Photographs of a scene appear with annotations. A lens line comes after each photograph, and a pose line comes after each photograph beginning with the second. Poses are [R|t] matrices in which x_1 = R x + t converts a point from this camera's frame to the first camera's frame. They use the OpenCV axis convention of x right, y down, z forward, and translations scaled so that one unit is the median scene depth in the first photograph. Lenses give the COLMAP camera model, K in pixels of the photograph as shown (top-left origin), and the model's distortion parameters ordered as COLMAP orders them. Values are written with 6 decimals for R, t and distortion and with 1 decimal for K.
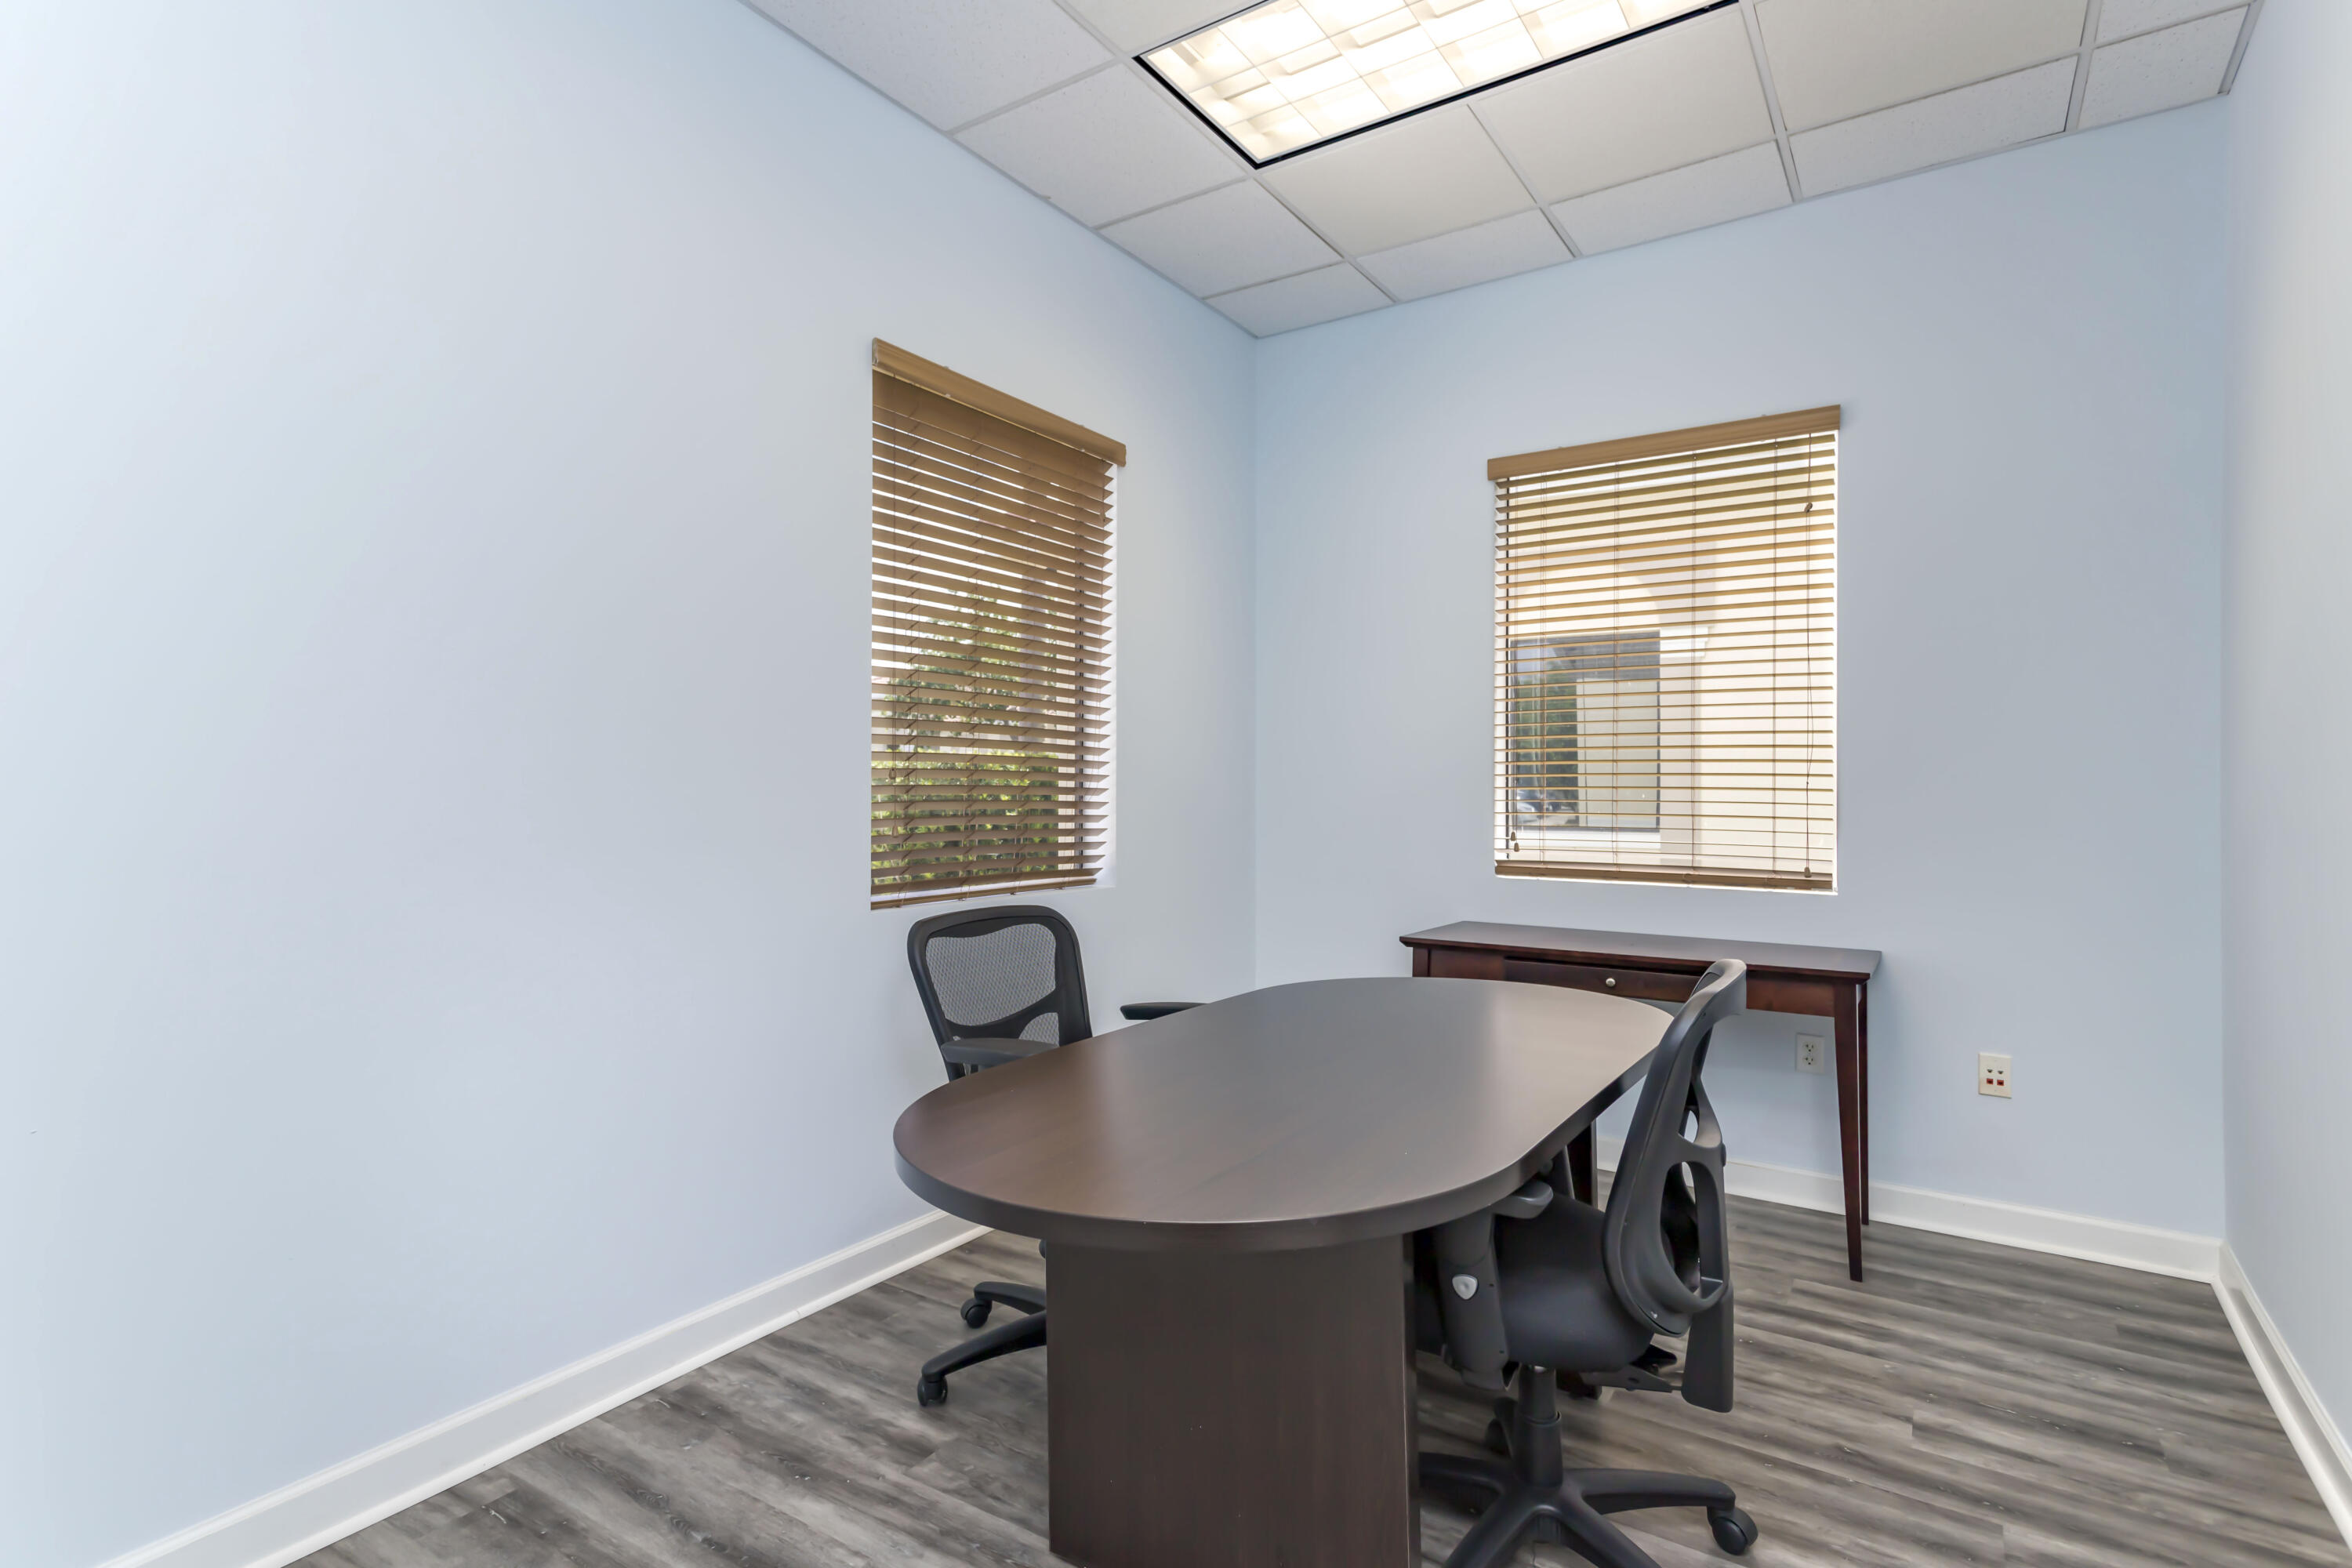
lens RADIAL K [[1151.3, 0, 1176.0], [0, 1151.3, 784.0], [0, 0, 1]] dist [0.036454, 0.005620]
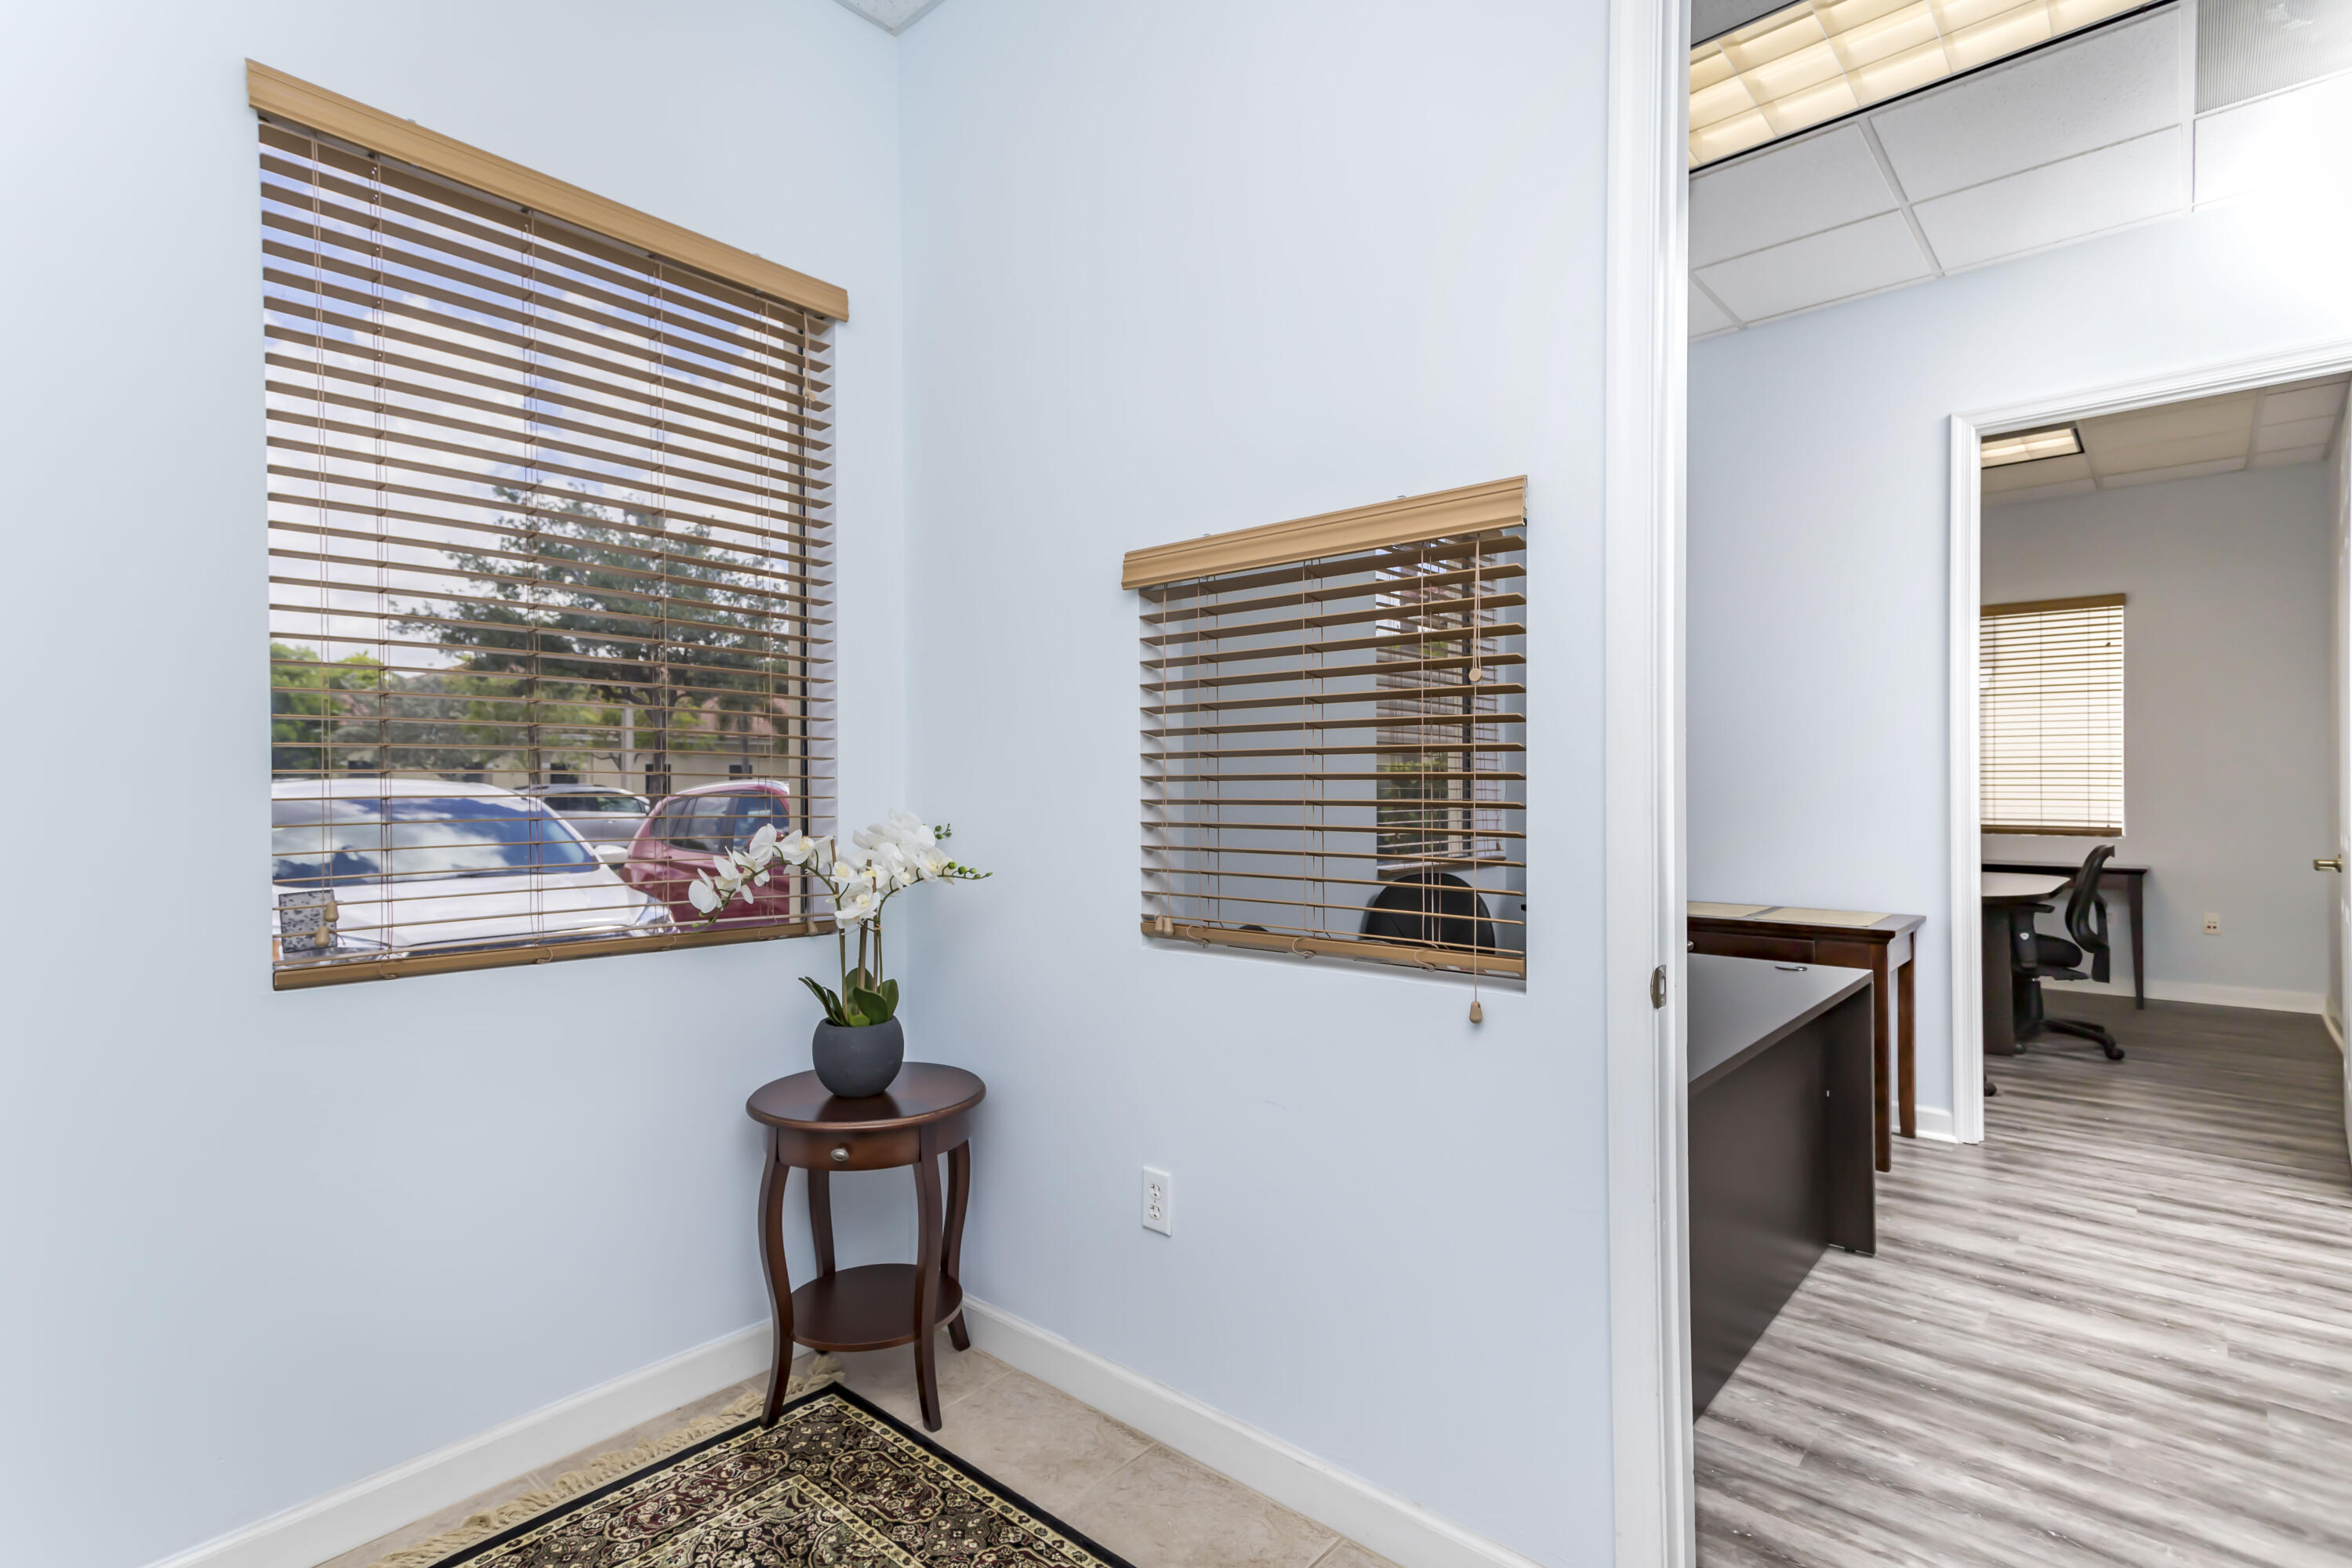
lens RADIAL K [[1200.2, 0, 1183.7], [0, 1200.2, 765.1], [0, 0, 1]] dist [0.036559, -0.000210]
pose [[0.994891, -0.004464, -0.100857, -0.805694], [0.003040, 0.999893, -0.014276, -0.004331], [0.100910, 0.013897, 0.994798, -1.221677]]
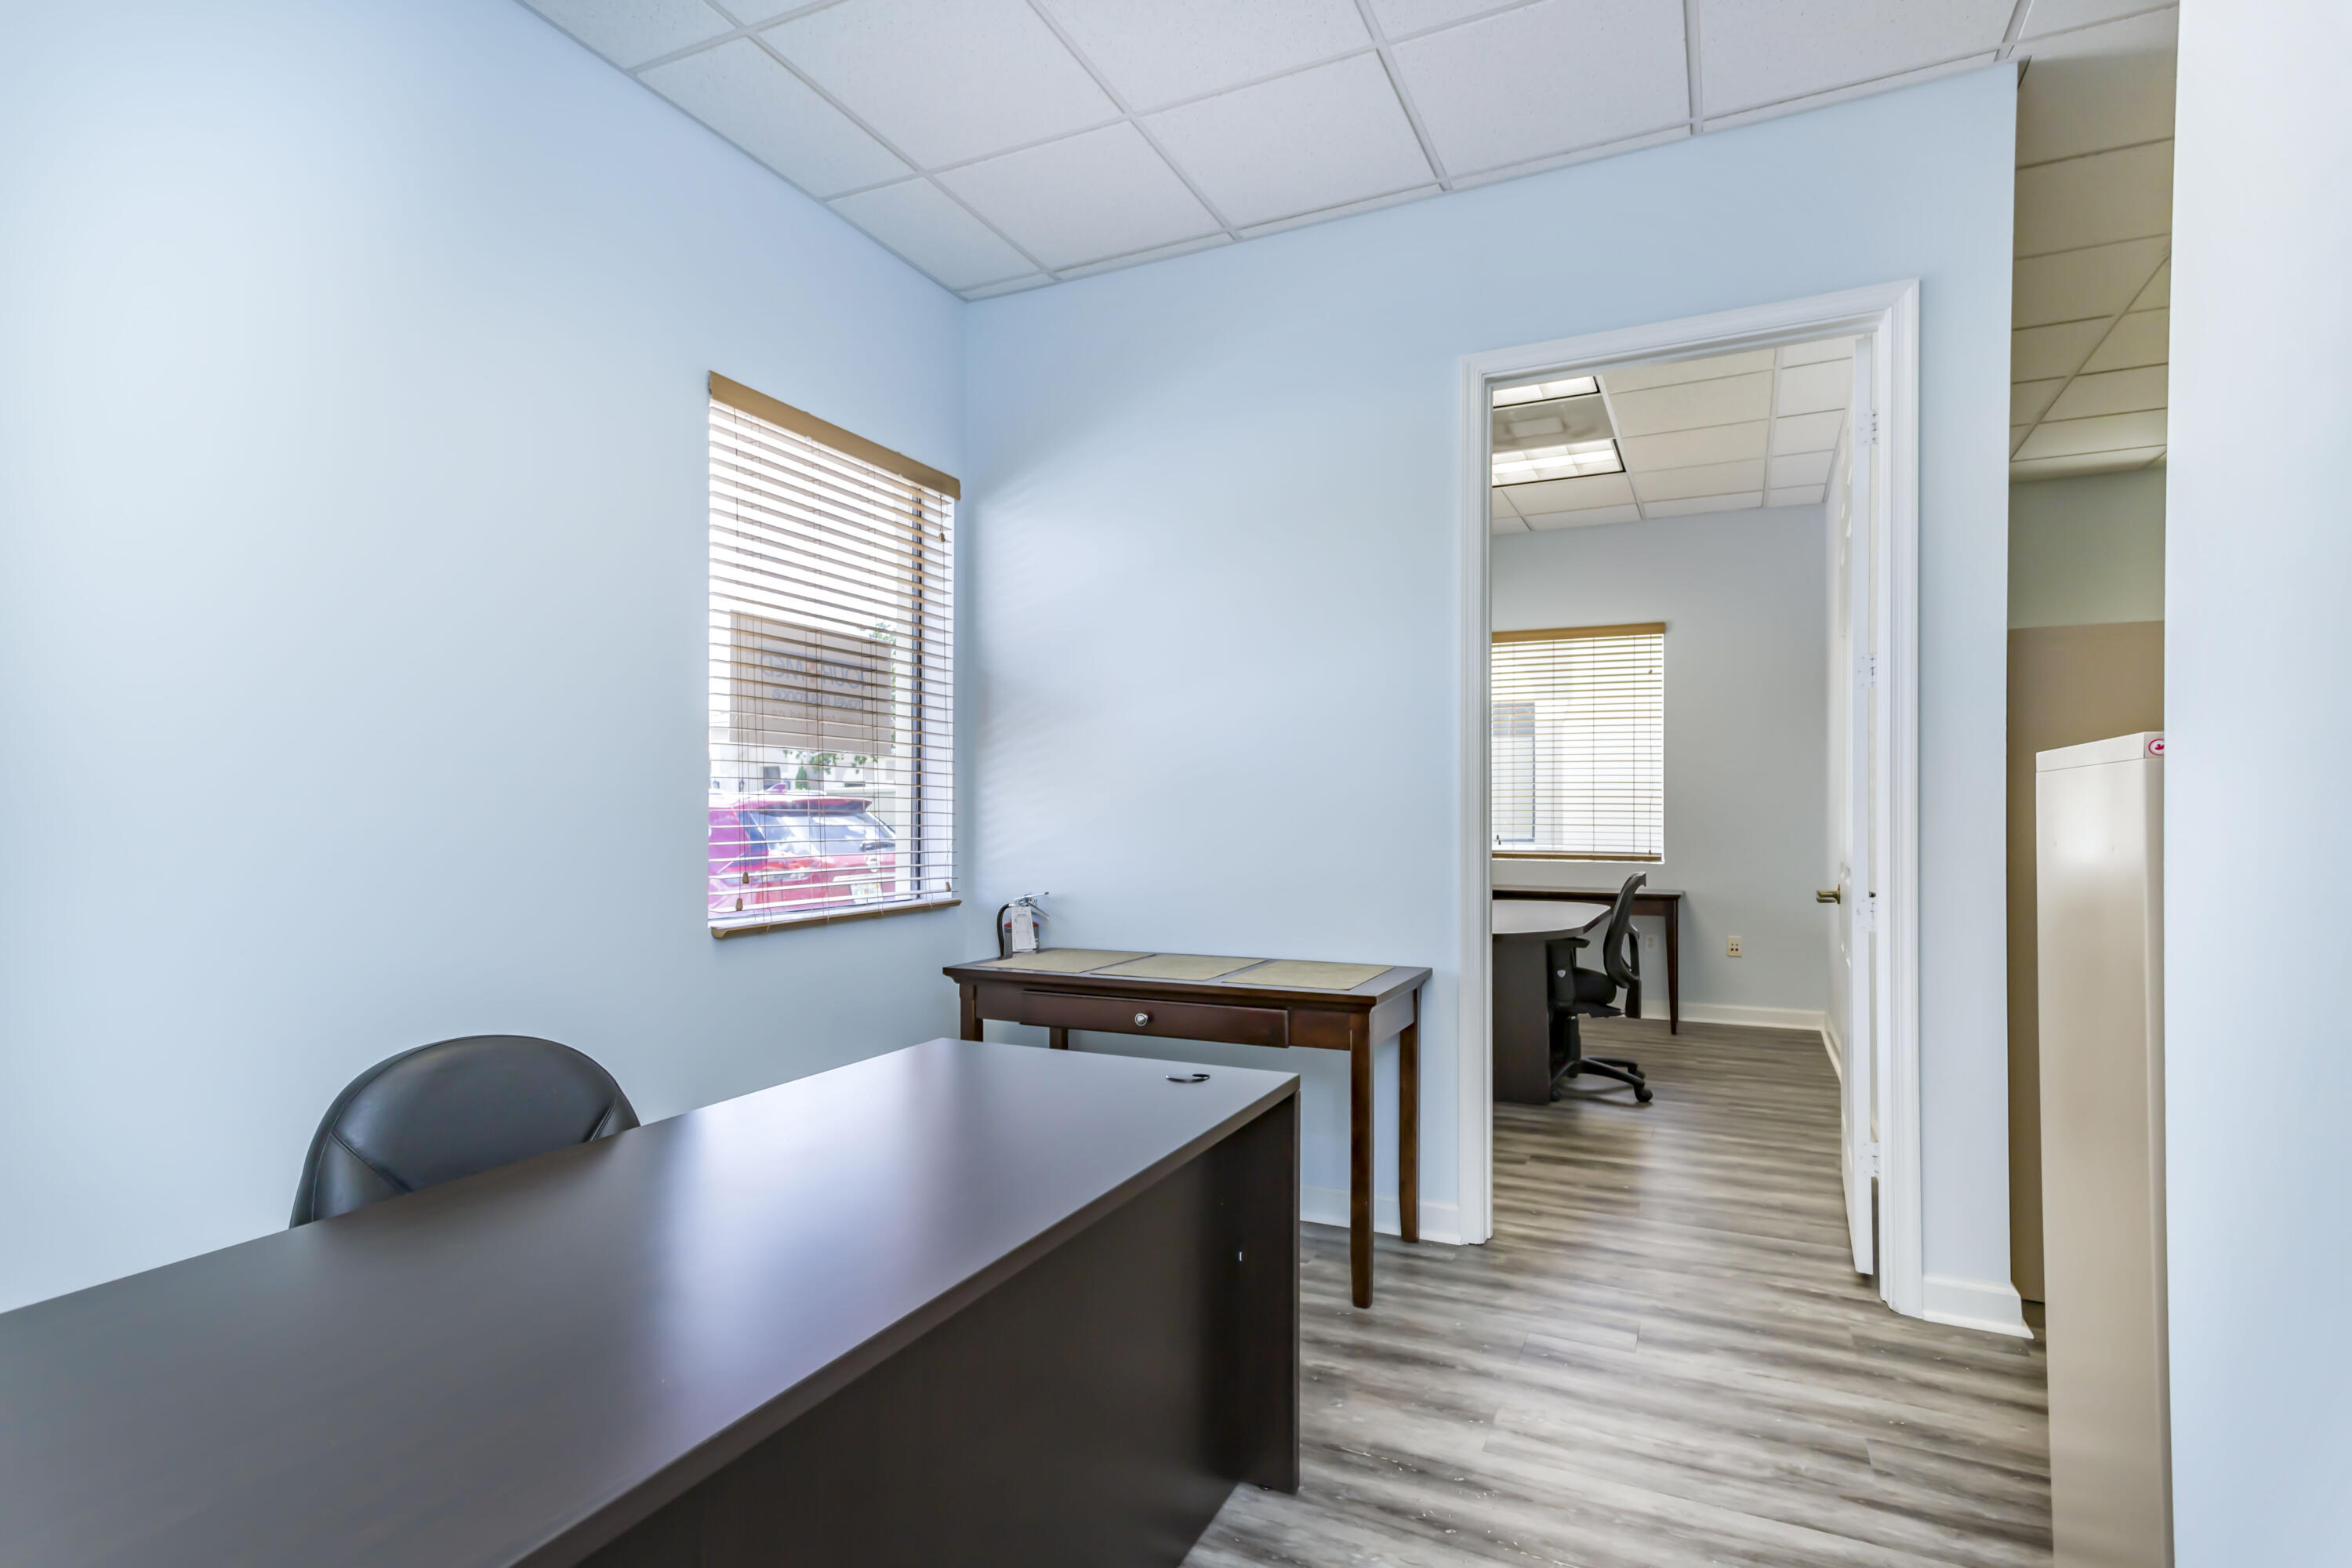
lens RADIAL K [[1151.3, 0, 1176.0], [0, 1151.3, 784.0], [0, 0, 1]] dist [0.036454, 0.005620]
pose [[0.990575, 0.002952, 0.136937, -0.526980], [-0.000058, 0.999777, -0.021133, 0.000260], [-0.136969, 0.020926, 0.990354, -0.844290]]
